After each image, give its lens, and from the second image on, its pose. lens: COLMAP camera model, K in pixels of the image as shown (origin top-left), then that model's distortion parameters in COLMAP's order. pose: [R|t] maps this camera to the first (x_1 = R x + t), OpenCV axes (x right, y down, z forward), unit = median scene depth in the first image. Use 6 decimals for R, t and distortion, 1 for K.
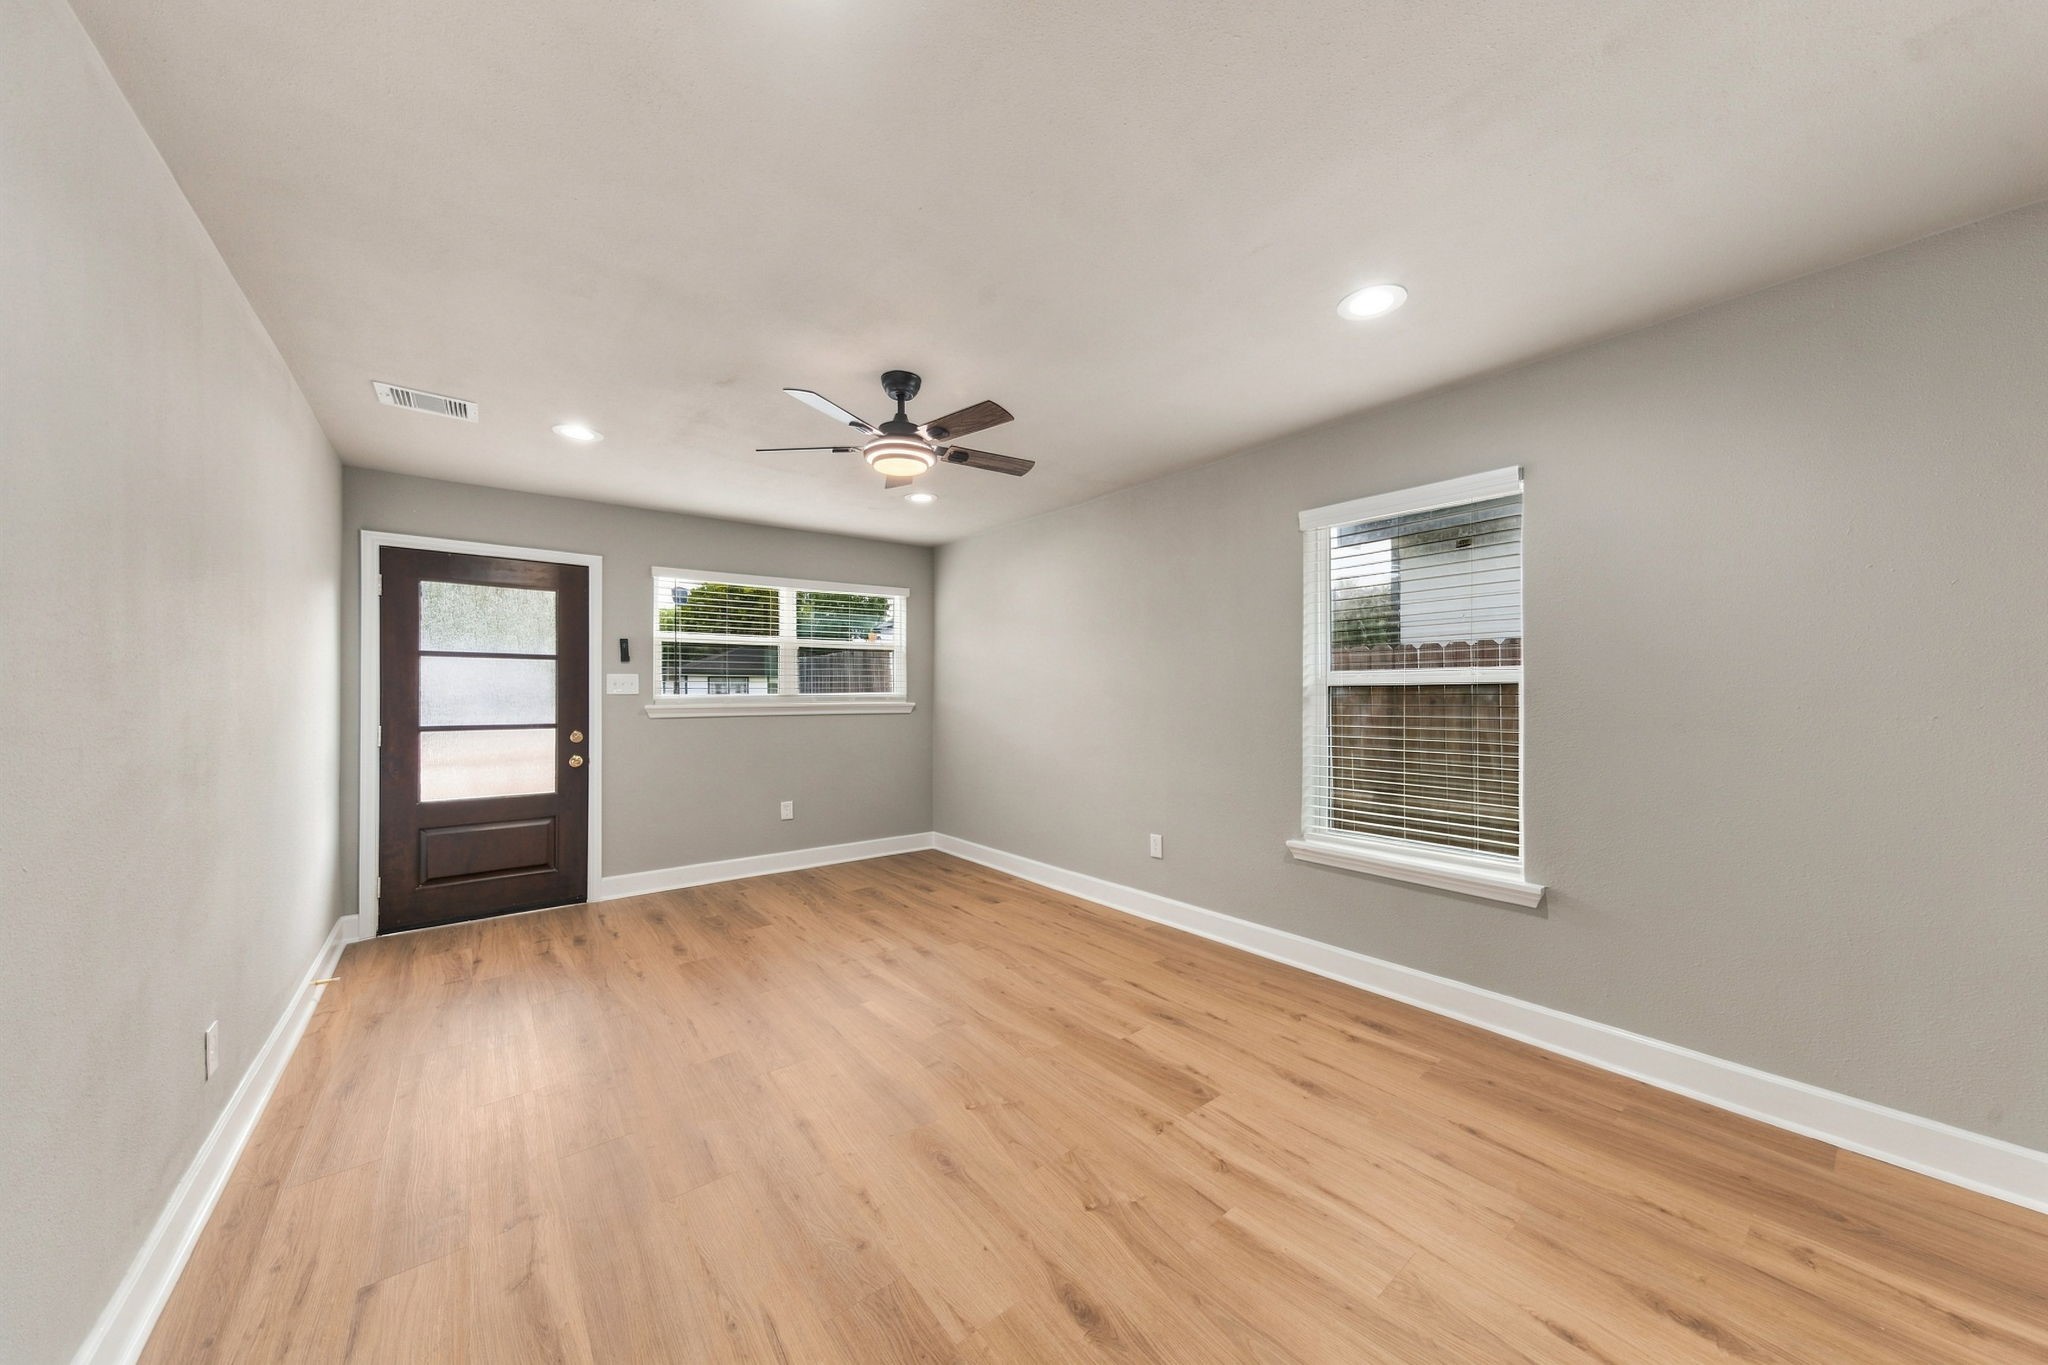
lens RADIAL K [[676.4, 0, 1034.8], [0, 676.4, 687.9], [0, 0, 1]] dist [-0.008531, 0.000137]
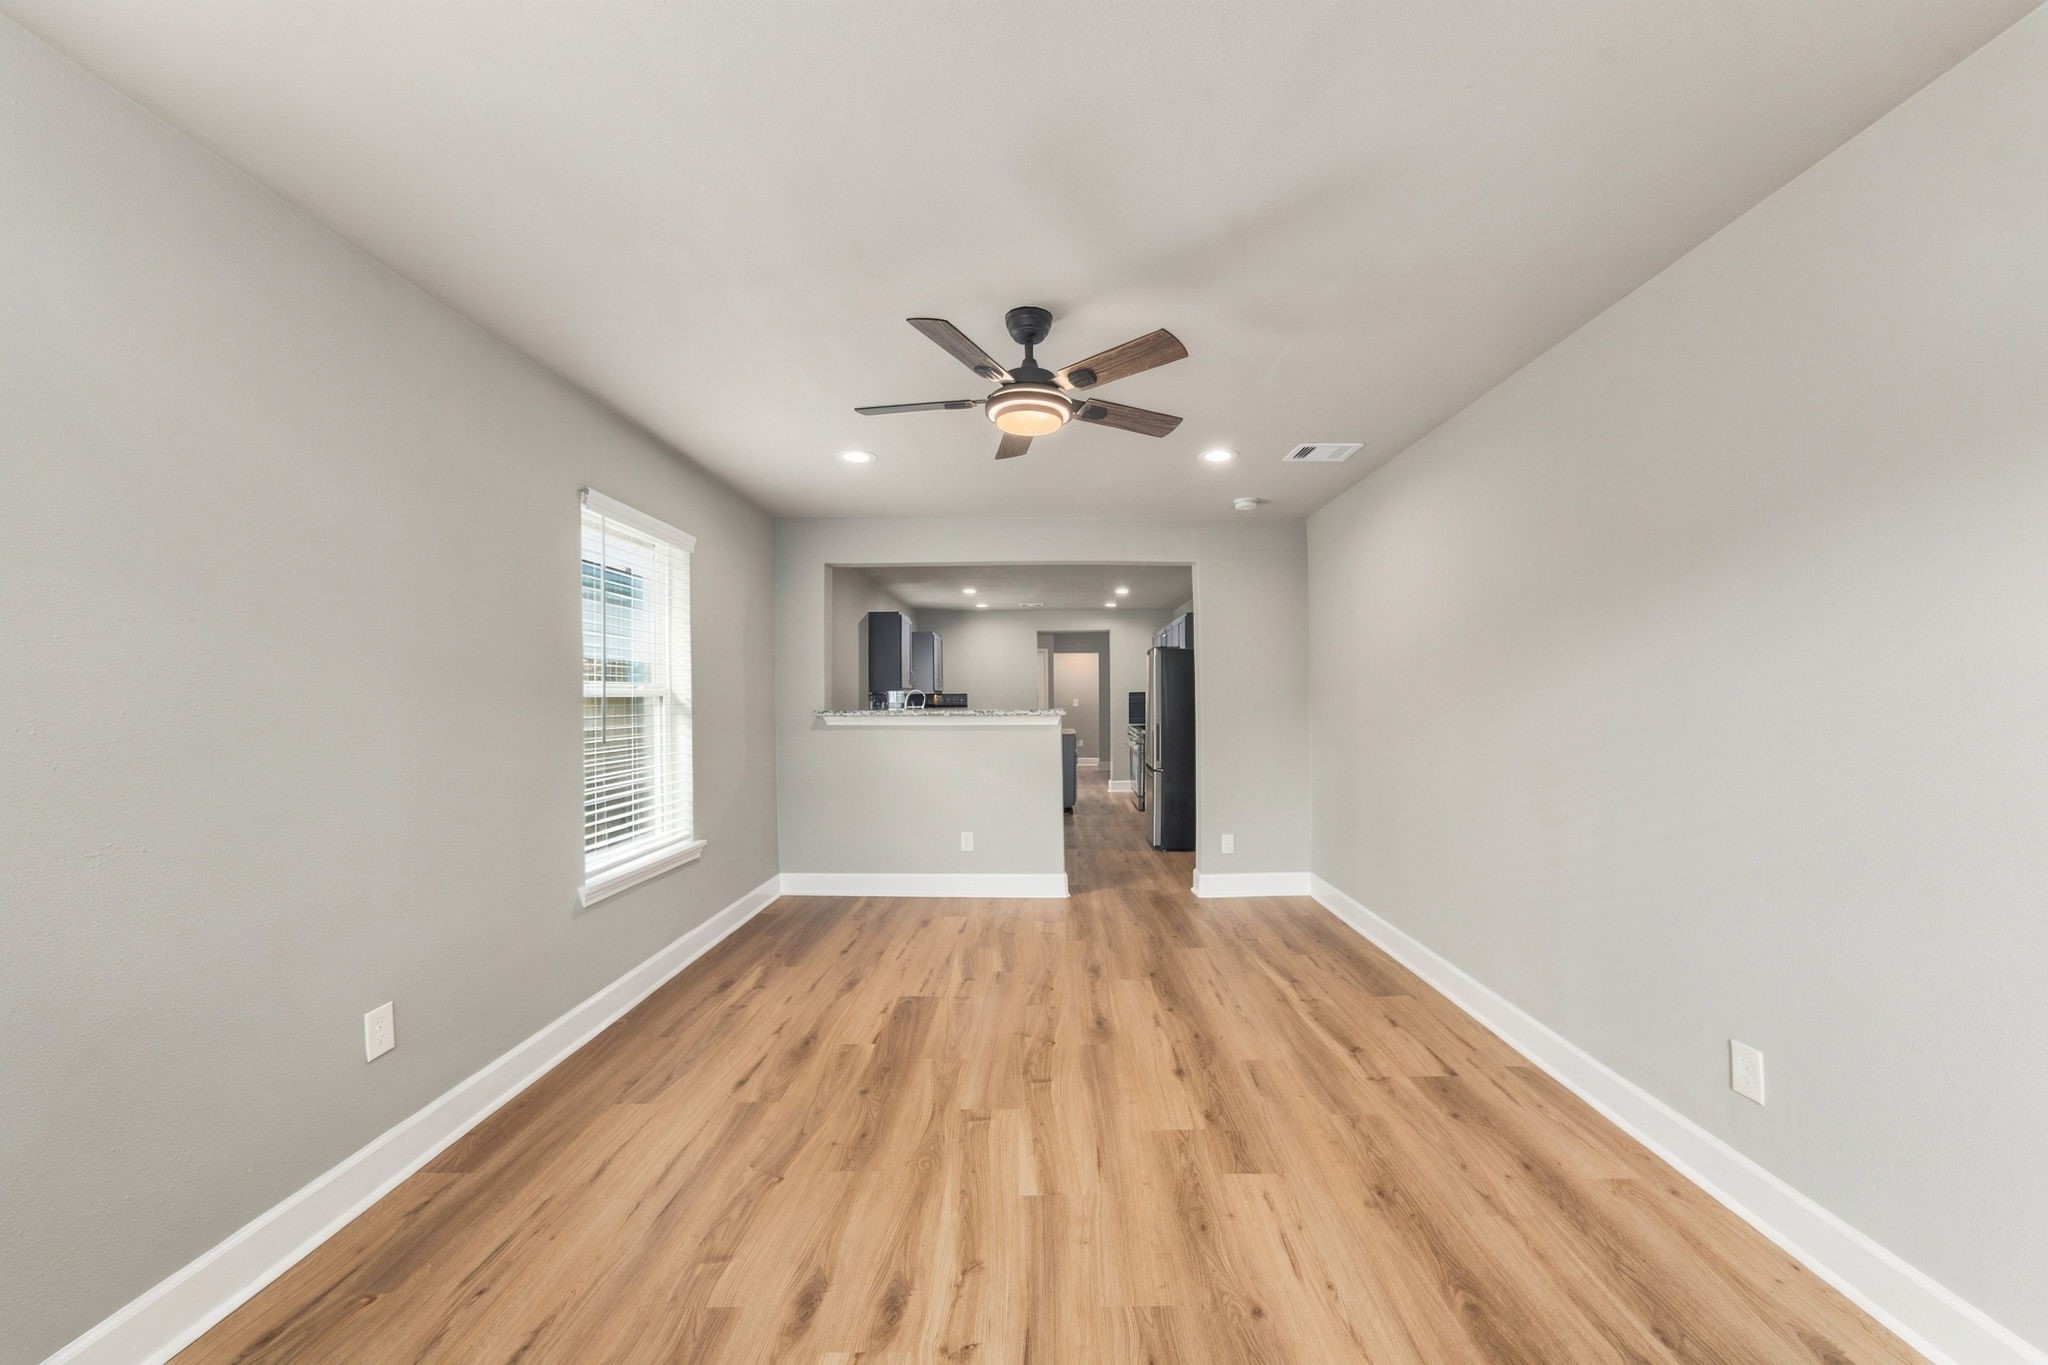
lens RADIAL K [[777.9, 0, 1042.0], [0, 777.9, 694.4], [0, 0, 1]] dist [-0.041745, 0.028544]
pose [[-0.774439, 0.013641, 0.632501, -0.572915], [0.005593, 0.999876, -0.014715, 0.009488], [-0.632623, -0.007858, -0.774420, 1.236320]]
